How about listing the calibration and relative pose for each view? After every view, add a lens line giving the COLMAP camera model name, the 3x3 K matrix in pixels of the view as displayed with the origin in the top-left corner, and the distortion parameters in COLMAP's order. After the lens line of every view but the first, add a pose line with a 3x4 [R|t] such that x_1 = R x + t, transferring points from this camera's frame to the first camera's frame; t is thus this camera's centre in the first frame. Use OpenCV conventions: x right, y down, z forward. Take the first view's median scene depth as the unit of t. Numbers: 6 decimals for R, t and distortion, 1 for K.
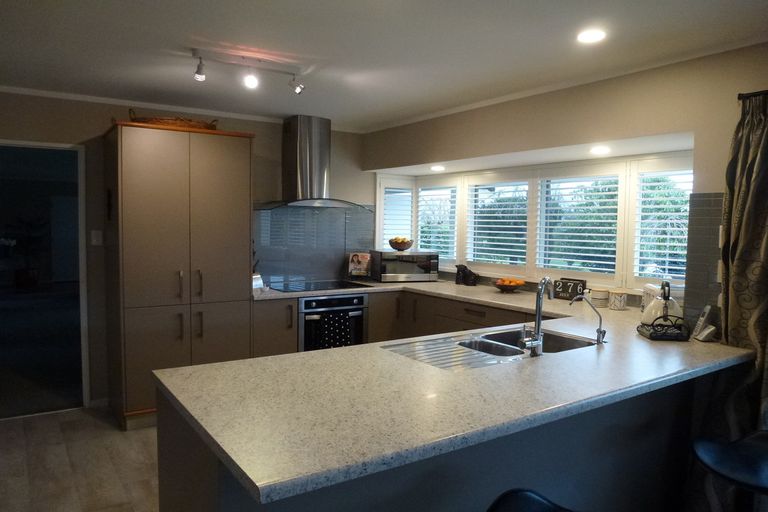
lens RADIAL K [[549.2, 0, 384.0], [0, 549.2, 256.0], [0, 0, 1]] dist [-0.055665, 0.000708]
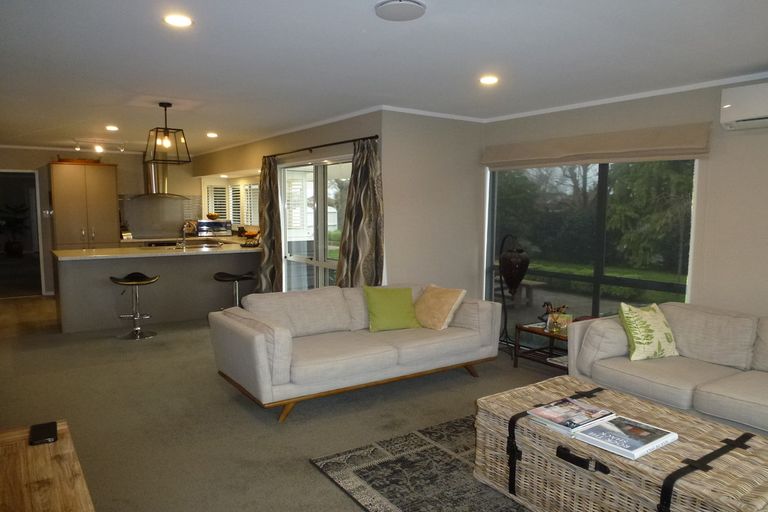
lens RADIAL K [[549.2, 0, 384.0], [0, 549.2, 256.0], [0, 0, 1]] dist [-0.055665, 0.000708]
pose [[0.999815, -0.010708, 0.015955, 0.771725], [0.010189, 0.999428, 0.032240, 0.078424], [-0.016291, -0.032072, 0.999353, -1.150259]]
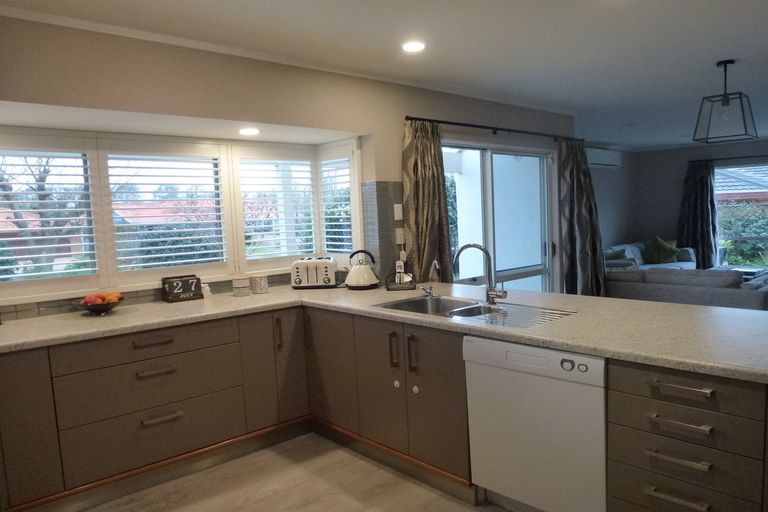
lens RADIAL K [[549.2, 0, 384.0], [0, 549.2, 256.0], [0, 0, 1]] dist [-0.055665, 0.000708]
pose [[-0.185706, -0.099696, 0.977535, -0.554578], [0.088953, 0.989049, 0.117769, -0.061499], [-0.978571, 0.108825, -0.174804, 0.863143]]
